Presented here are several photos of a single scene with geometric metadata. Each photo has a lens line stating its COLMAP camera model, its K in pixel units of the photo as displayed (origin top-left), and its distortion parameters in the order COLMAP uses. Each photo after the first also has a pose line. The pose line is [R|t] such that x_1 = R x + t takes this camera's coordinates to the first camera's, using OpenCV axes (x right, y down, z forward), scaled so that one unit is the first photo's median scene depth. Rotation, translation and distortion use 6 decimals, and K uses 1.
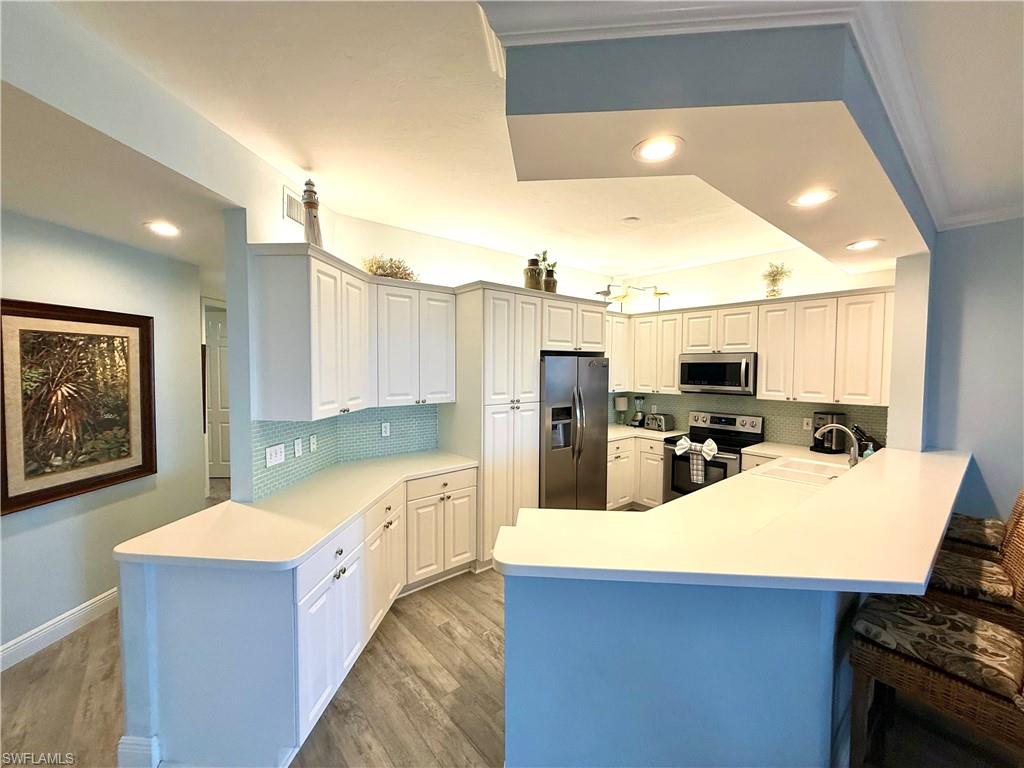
lens RADIAL K [[409.4, 0, 496.0], [0, 409.4, 383.6], [0, 0, 1]] dist [0.000731, -0.000339]
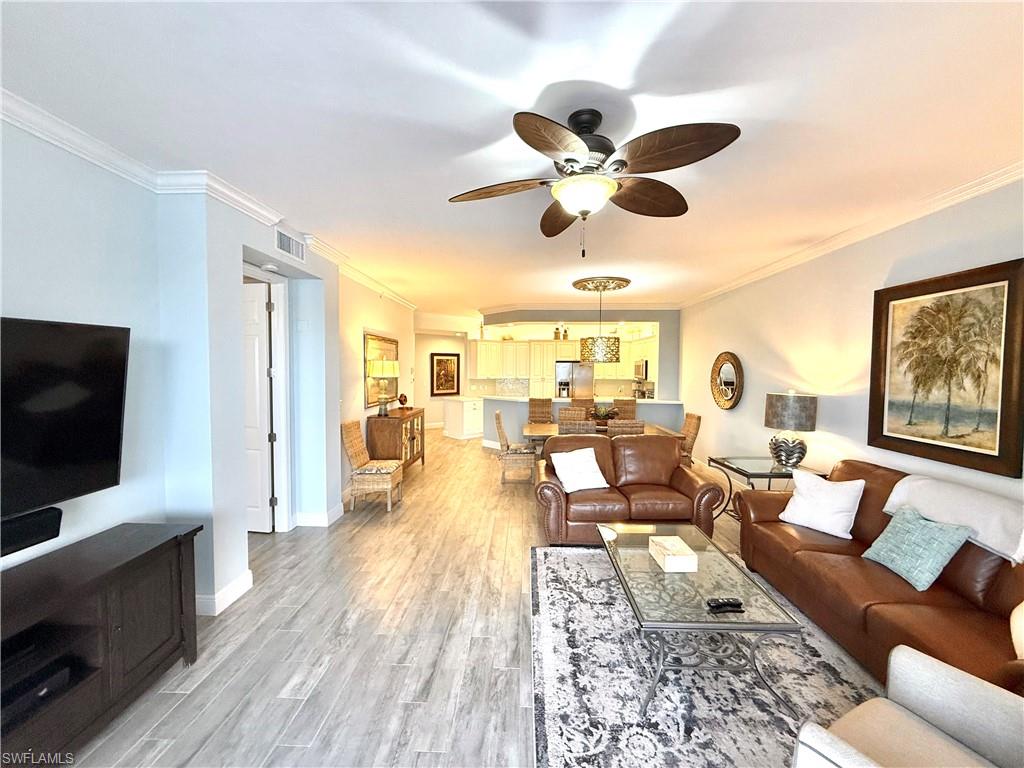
lens RADIAL K [[409.4, 0, 496.0], [0, 409.4, 383.6], [0, 0, 1]] dist [0.000731, -0.000339]
pose [[0.729080, 0.027028, -0.683895, 2.039275], [-0.036522, 0.999333, 0.000559, 0.102351], [0.683453, 0.024570, 0.729581, -1.557855]]
